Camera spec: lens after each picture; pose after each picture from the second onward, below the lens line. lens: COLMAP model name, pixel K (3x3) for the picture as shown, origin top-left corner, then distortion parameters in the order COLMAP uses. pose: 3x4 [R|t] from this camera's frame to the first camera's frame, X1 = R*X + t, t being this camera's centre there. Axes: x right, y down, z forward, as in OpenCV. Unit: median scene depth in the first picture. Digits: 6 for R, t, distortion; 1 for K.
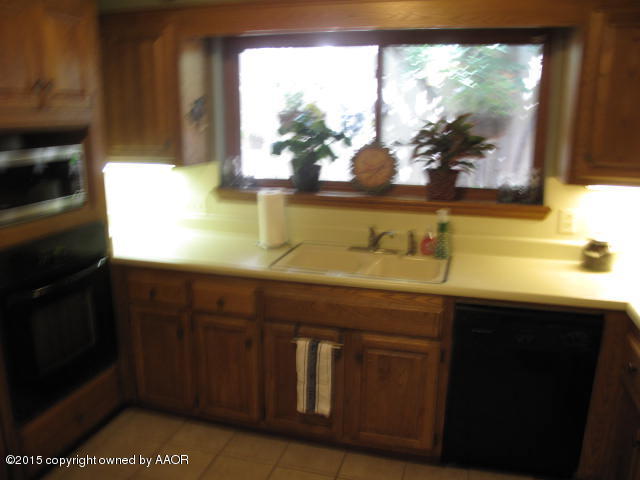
lens RADIAL K [[537.6, 0, 319.8], [0, 537.6, 241.2], [0, 0, 1]] dist [-0.140560, 0.101617]
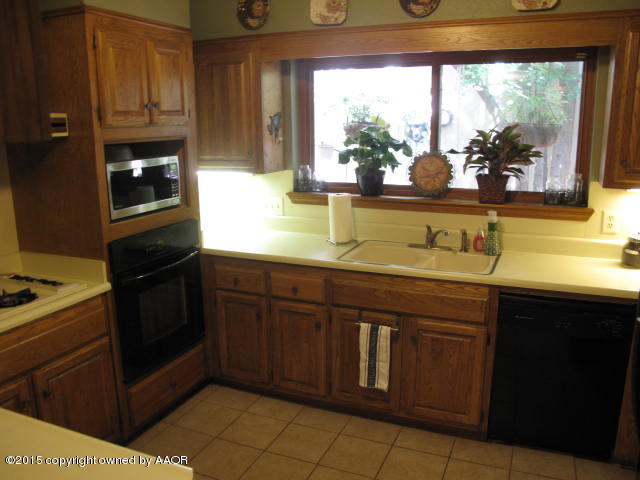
lens RADIAL K [[537.6, 0, 320.3], [0, 537.6, 239.0], [0, 0, 1]] dist [-0.140560, 0.101617]
pose [[0.991881, 0.010595, -0.126725, 0.015287], [-0.012974, 0.999755, -0.017961, 0.024174], [0.126503, 0.019459, 0.991775, -0.141471]]
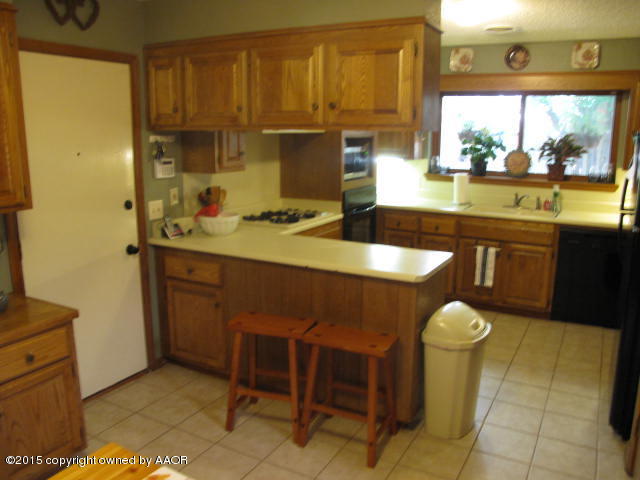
lens RADIAL K [[537.6, 0, 321.0], [0, 537.6, 239.7], [0, 0, 1]] dist [-0.140560, 0.101617]
pose [[0.975417, 0.042127, -0.216305, -0.166107], [-0.049373, 0.998382, -0.028200, 0.224105], [0.214767, 0.038186, 0.975918, -0.953523]]
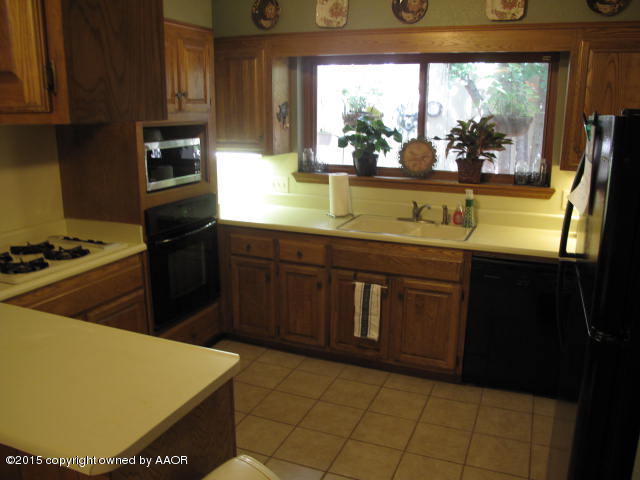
lens RADIAL K [[537.6, 0, 324.4], [0, 537.6, 237.8], [0, 0, 1]] dist [-0.140560, 0.101617]
pose [[0.993867, 0.024712, -0.107782, 0.021877], [-0.024875, 0.999691, -0.000170, 0.068603], [0.107744, 0.002850, 0.994175, -0.331504]]
